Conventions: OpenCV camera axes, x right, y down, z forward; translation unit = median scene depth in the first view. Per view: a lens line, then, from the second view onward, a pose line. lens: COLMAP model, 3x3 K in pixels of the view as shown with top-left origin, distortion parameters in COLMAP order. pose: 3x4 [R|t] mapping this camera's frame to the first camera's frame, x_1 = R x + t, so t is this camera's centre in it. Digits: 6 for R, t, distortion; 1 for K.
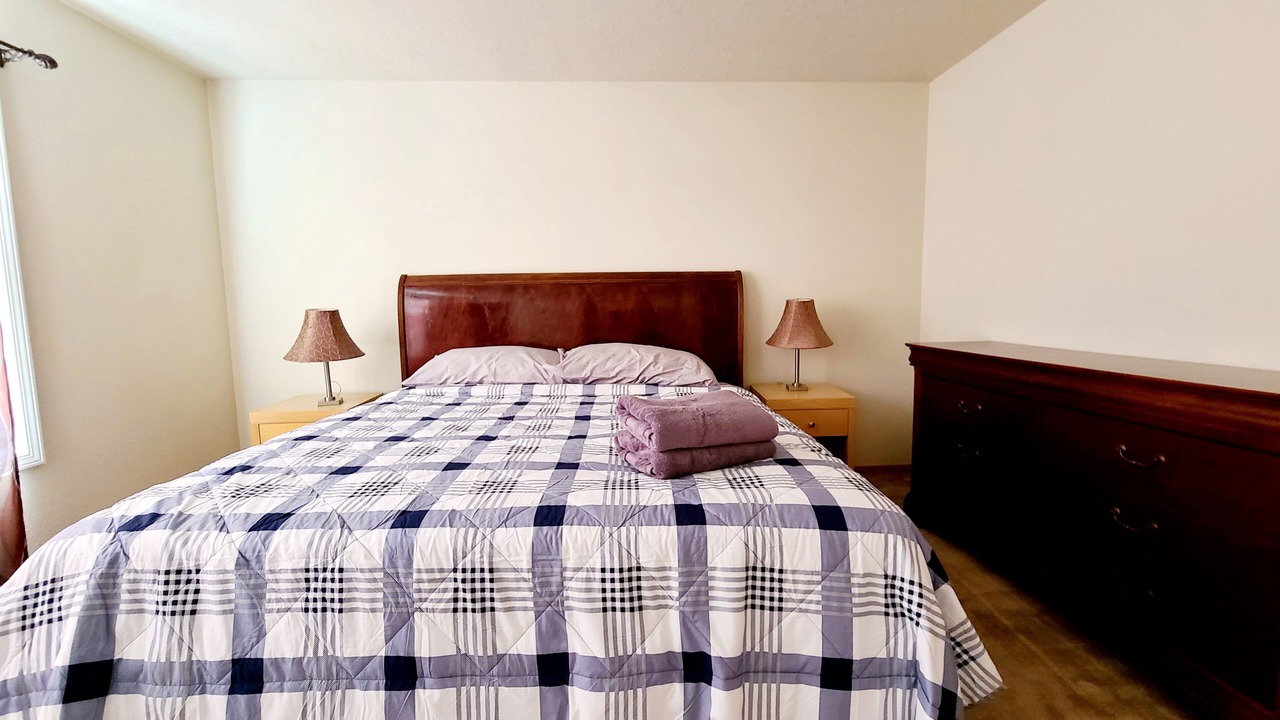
lens RADIAL K [[527.9, 0, 640.0], [0, 527.9, 355.2], [0, 0, 1]] dist [-0.002981, -0.001785]
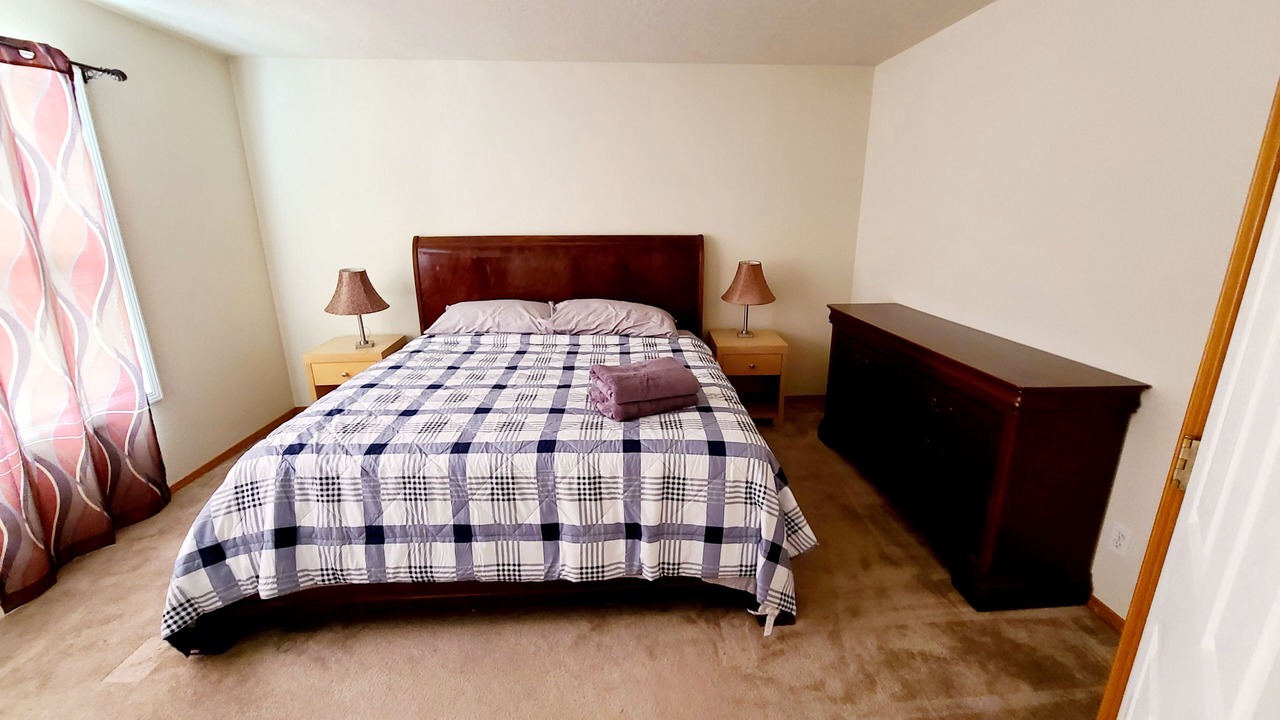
lens RADIAL K [[527.9, 0, 640.1], [0, 527.9, 358.5], [0, 0, 1]] dist [-0.002981, -0.001785]
pose [[0.999817, 0.007911, 0.017418, 0.093397], [-0.010820, 0.984719, 0.173813, -0.264903], [-0.015777, -0.173970, 0.984625, -0.600388]]
